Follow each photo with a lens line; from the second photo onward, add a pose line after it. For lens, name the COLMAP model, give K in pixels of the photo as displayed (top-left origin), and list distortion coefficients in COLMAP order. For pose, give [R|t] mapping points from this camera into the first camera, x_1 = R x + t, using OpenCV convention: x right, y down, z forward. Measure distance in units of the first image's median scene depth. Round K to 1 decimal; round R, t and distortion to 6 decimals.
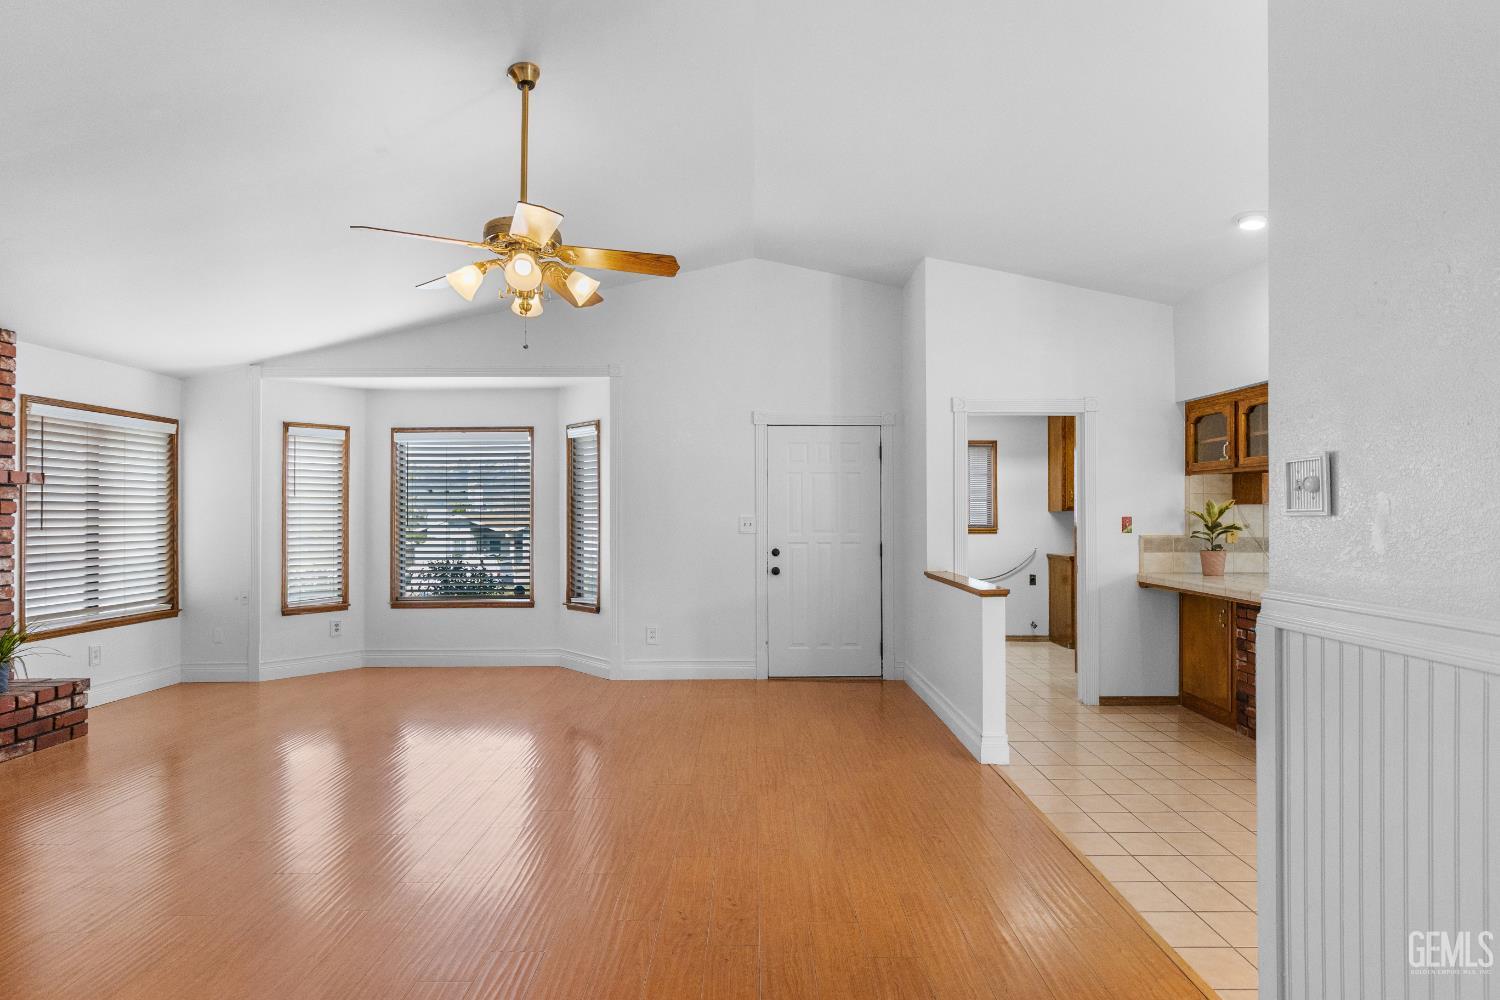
lens RADIAL K [[750.0, 0, 752.3], [0, 750.0, 509.4], [0, 0, 1]] dist [-0.021191, -0.002504]
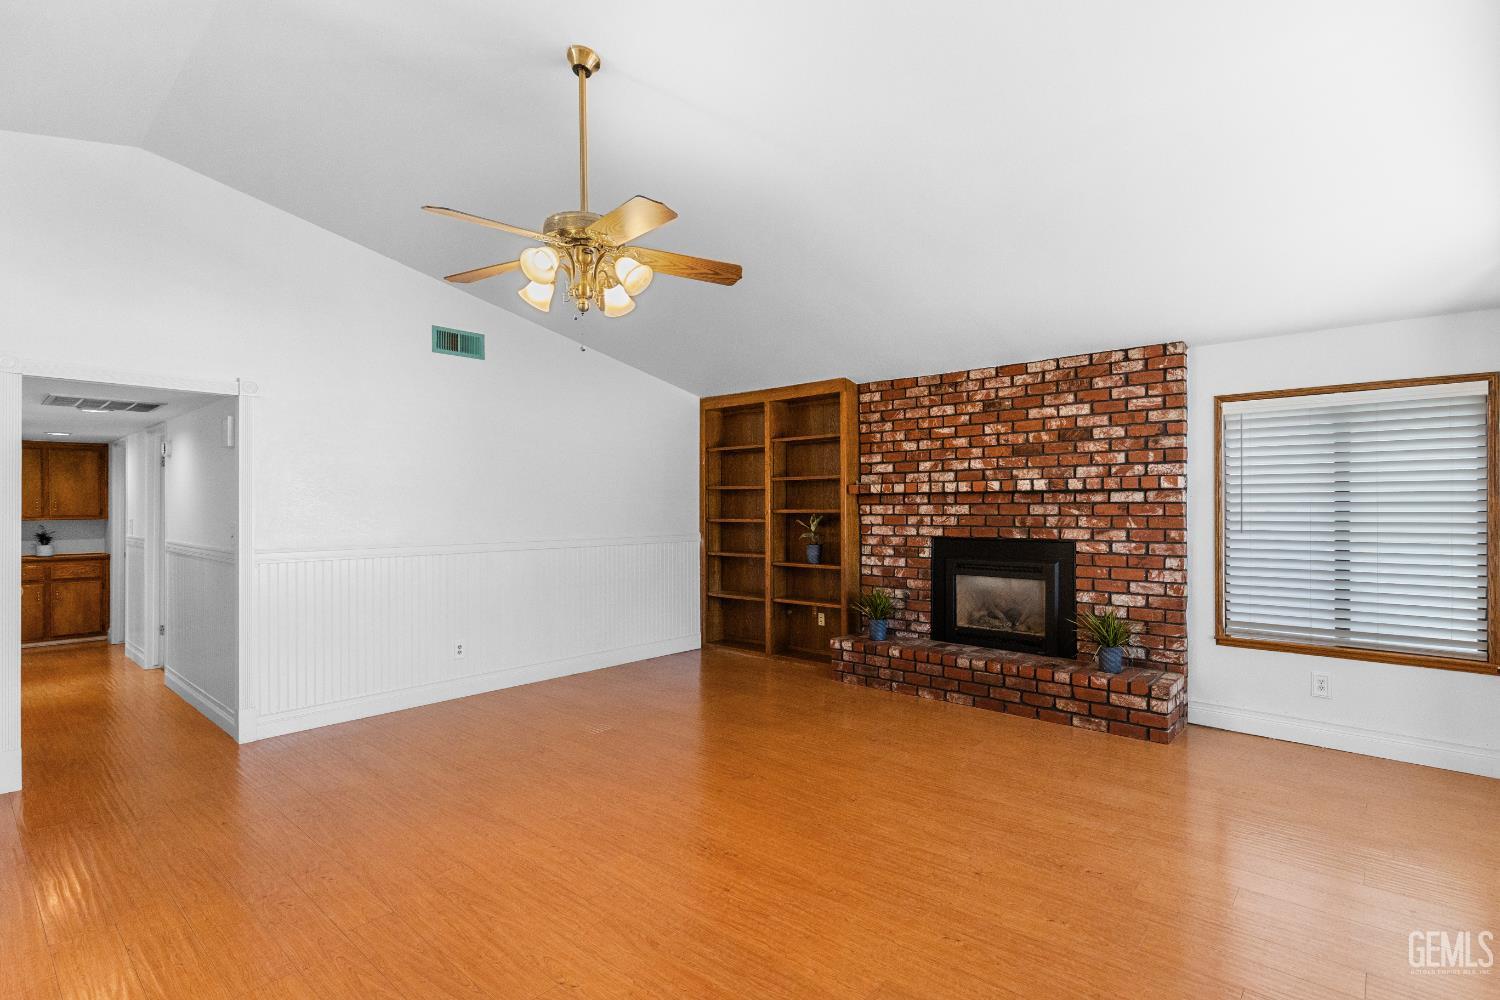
lens RADIAL K [[719.5, 0, 748.3], [0, 719.5, 506.1], [0, 0, 1]] dist [0.017797, -0.000178]
pose [[-0.661410, 0.002071, -0.750022, 0.149464], [0.007123, 0.999968, -0.003520, -0.007390], [0.749991, -0.007670, -0.661404, 1.032603]]
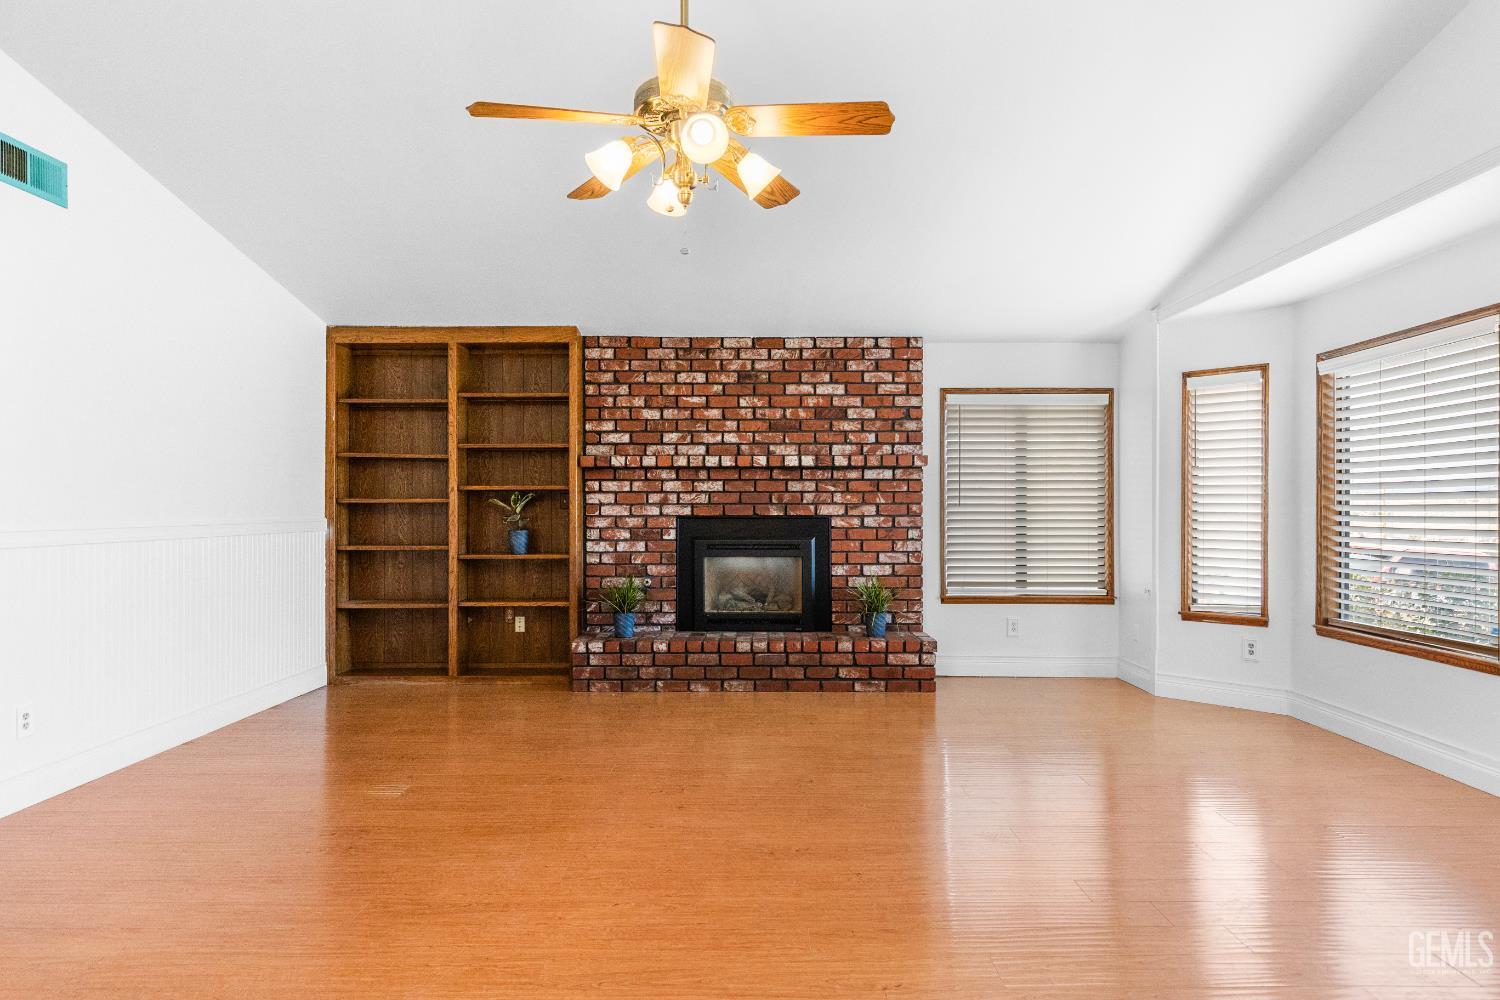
lens RADIAL K [[873.9, 0, 753.0], [0, 873.9, 499.1], [0, 0, 1]] dist [0.020307, 0.000705]
pose [[-0.011773, -0.005768, -0.999914, 0.341363], [0.004176, 0.999974, -0.005817, 0.021407], [0.999922, -0.004244, -0.011749, 0.630239]]
